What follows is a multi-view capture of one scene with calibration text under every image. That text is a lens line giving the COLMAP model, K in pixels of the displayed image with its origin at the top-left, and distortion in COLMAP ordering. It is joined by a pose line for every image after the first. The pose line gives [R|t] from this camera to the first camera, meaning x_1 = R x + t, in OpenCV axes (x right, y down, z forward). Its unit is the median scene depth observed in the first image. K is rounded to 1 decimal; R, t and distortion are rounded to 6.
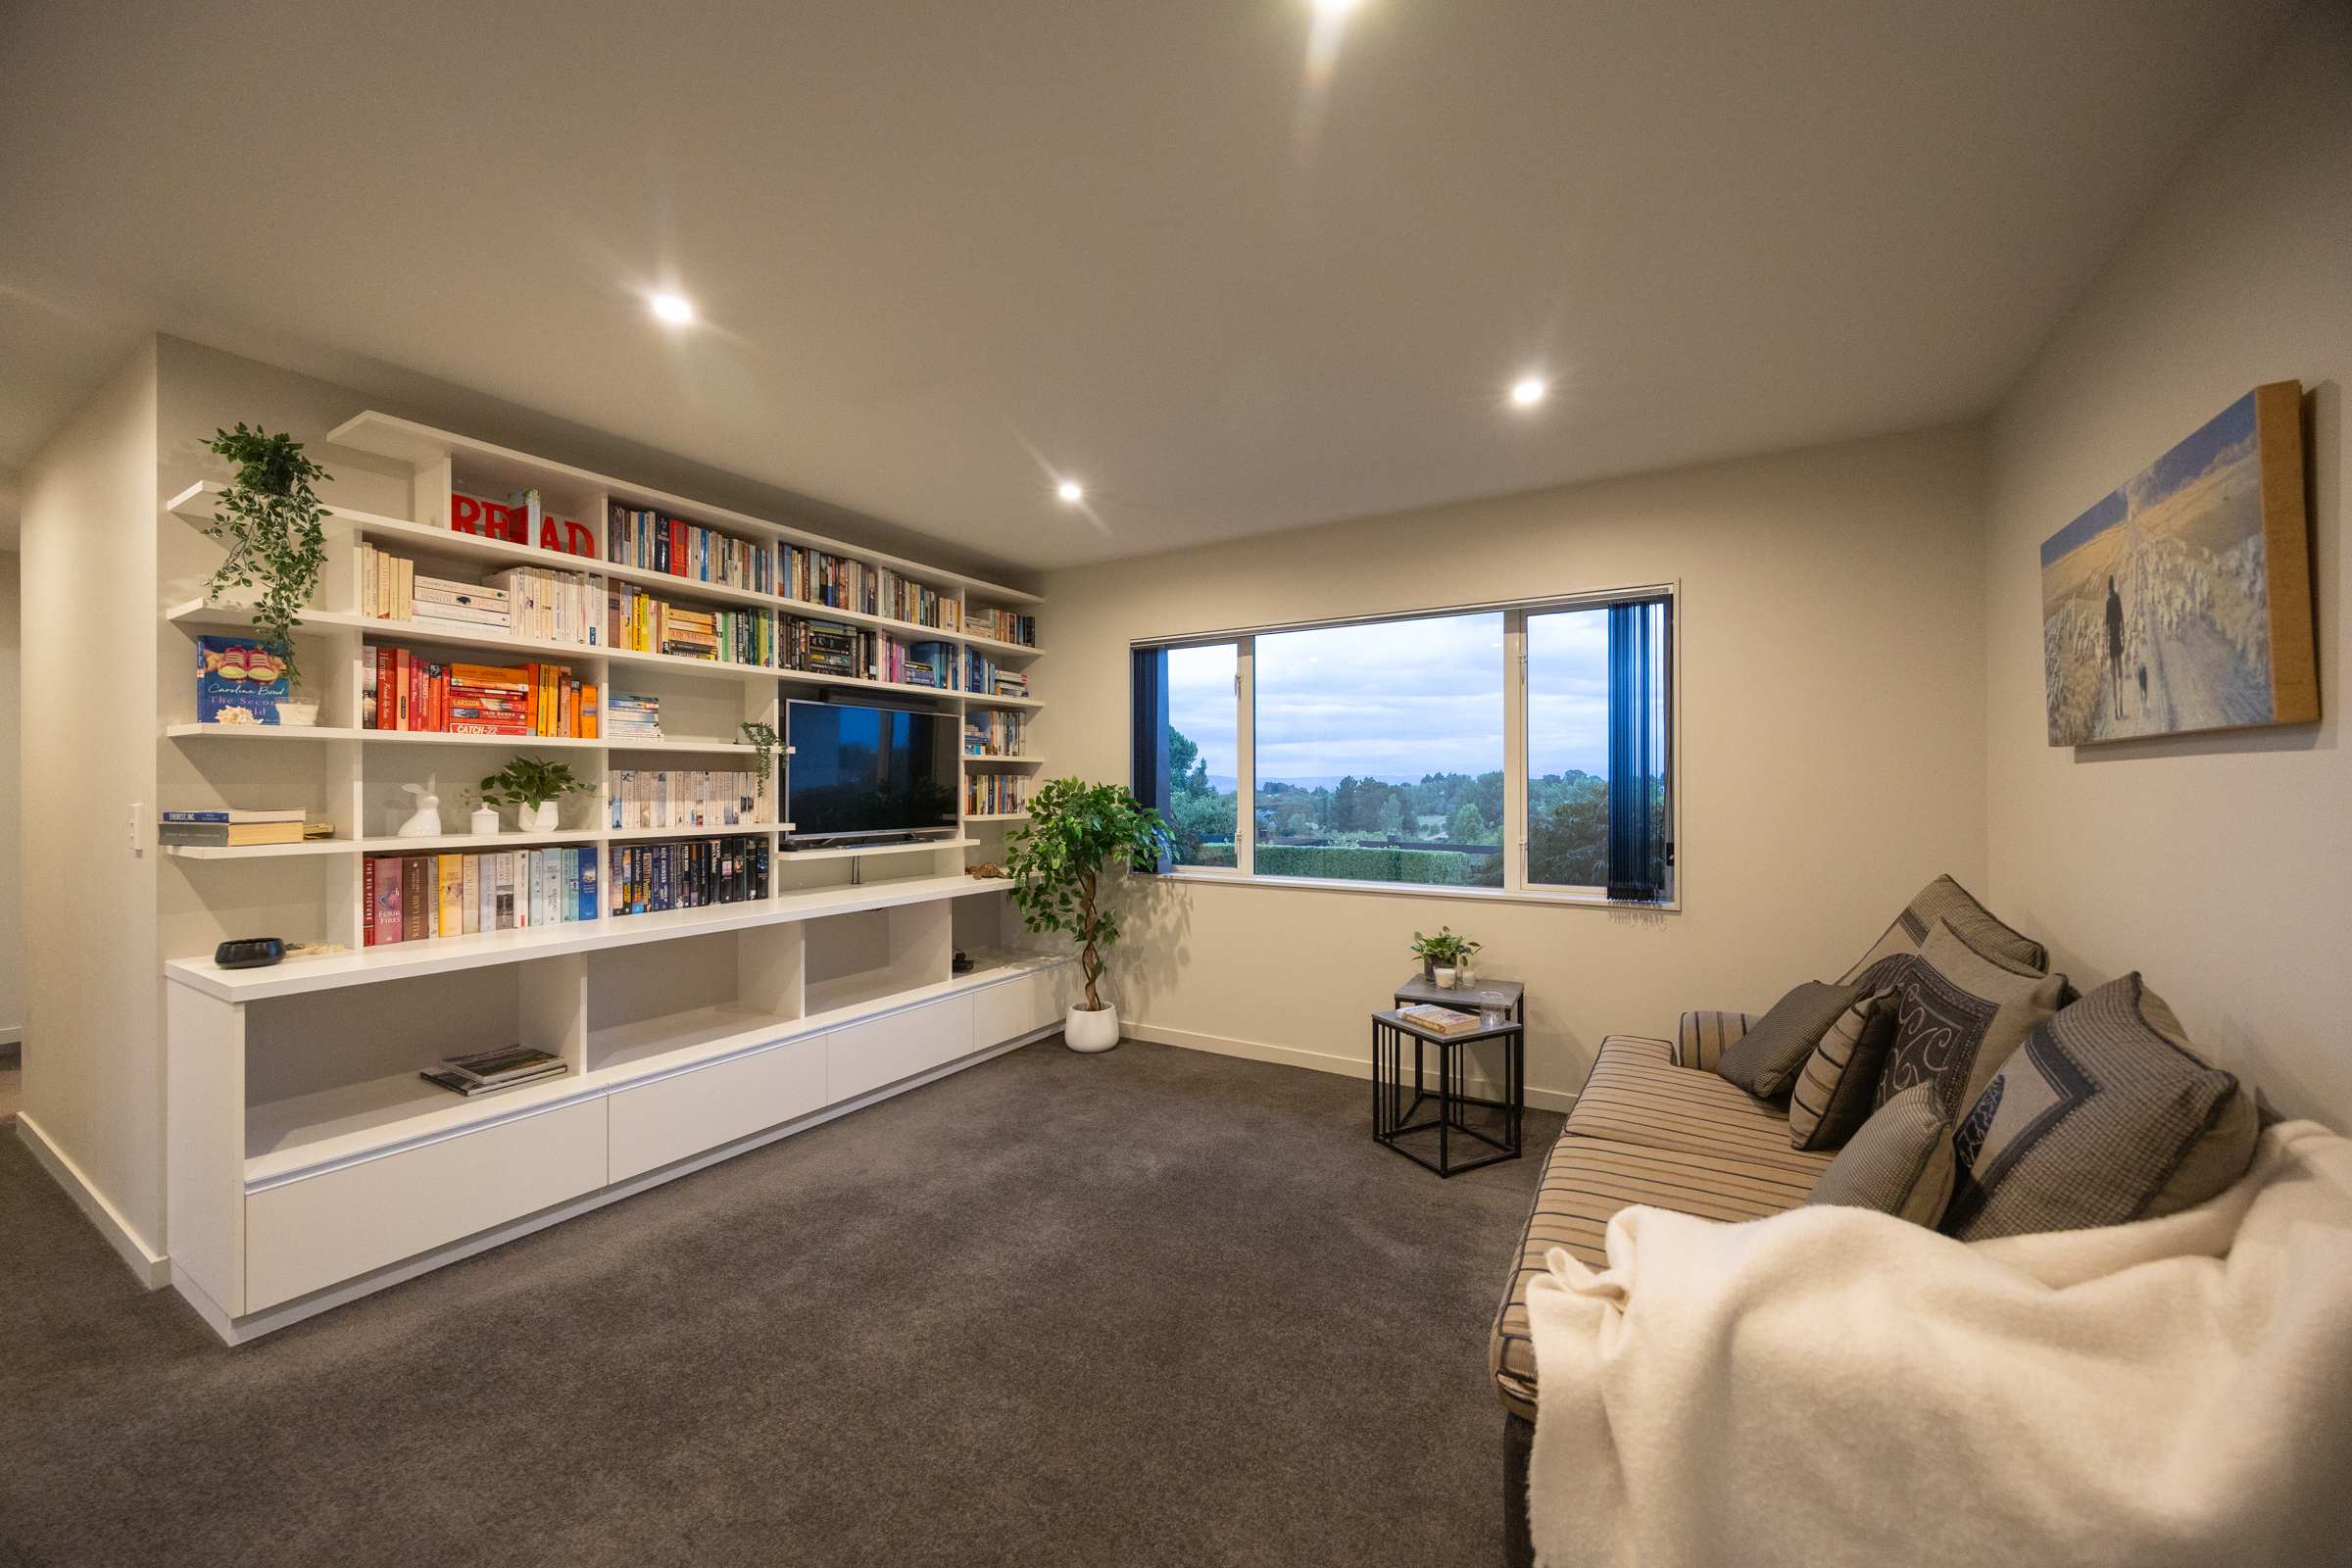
lens RADIAL K [[875.7, 0, 1179.5], [0, 875.7, 783.3], [0, 0, 1]] dist [-0.006914, 0.000108]
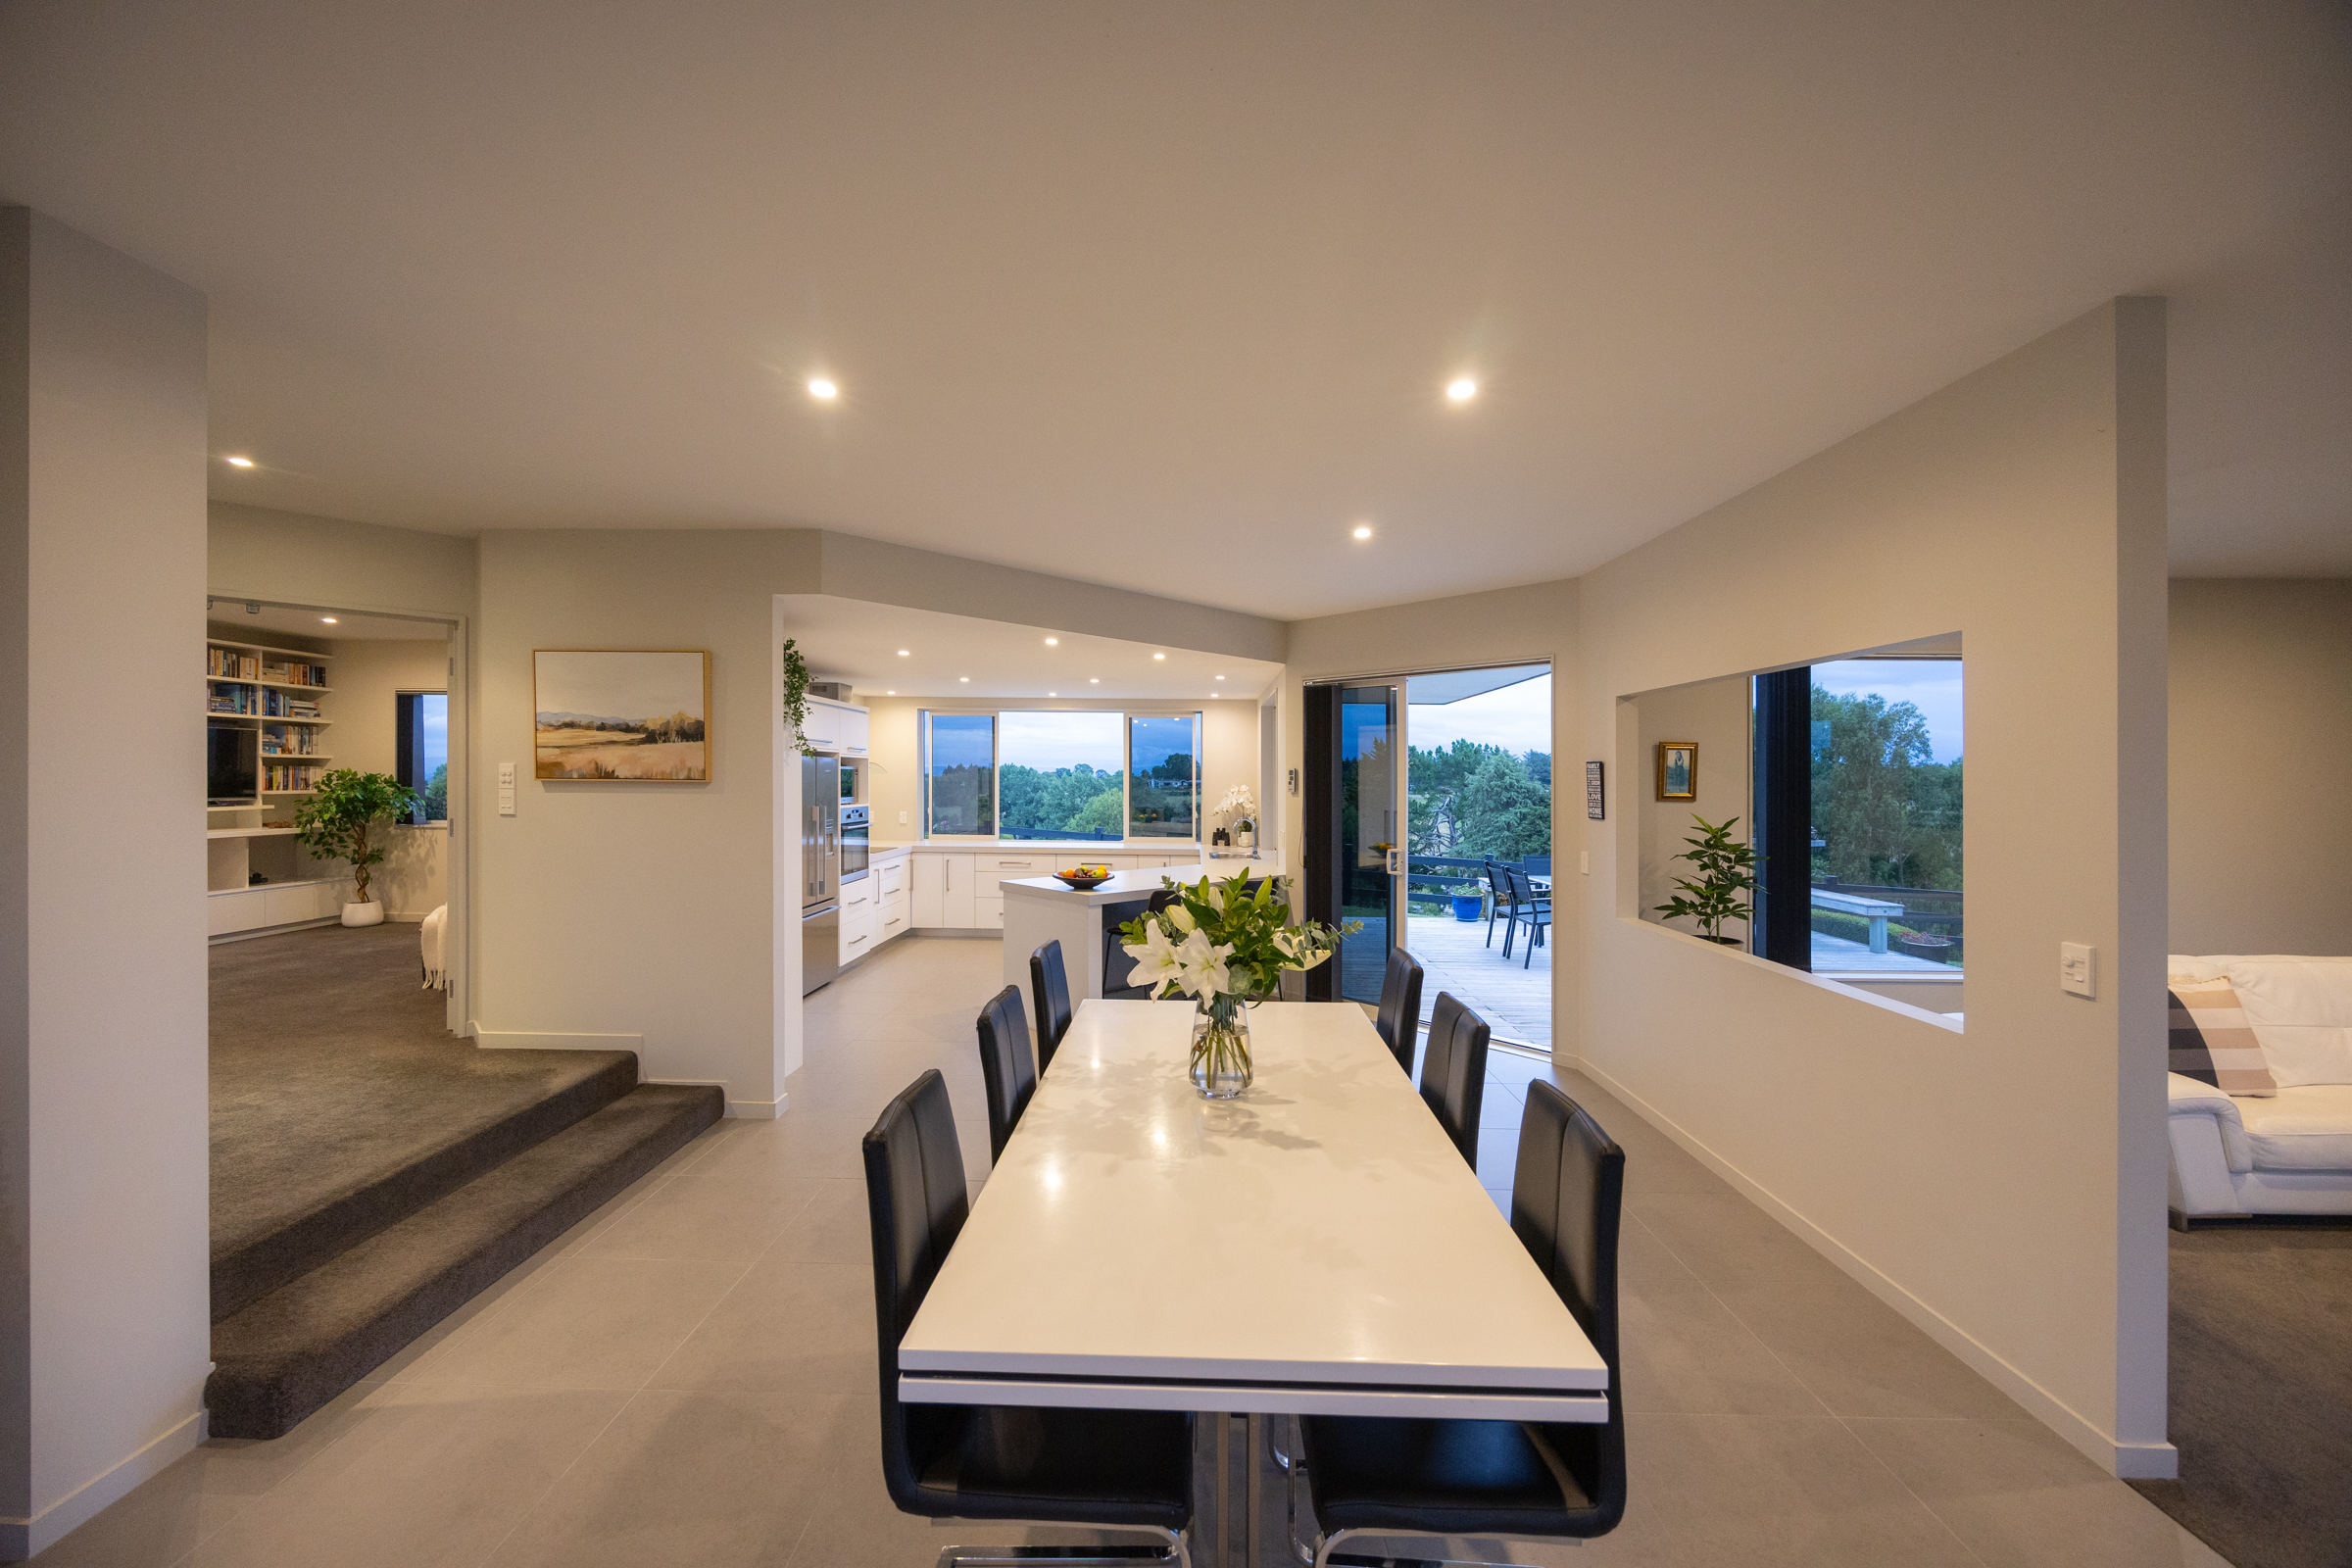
lens RADIAL K [[875.7, 0, 1169.0], [0, 875.7, 788.5], [0, 0, 1]] dist [-0.006914, 0.000108]
pose [[0.866706, 0.006380, 0.498778, 0.543455], [-0.014296, 0.999825, 0.012054, -0.014587], [-0.498614, -0.017578, 0.866646, -1.645841]]
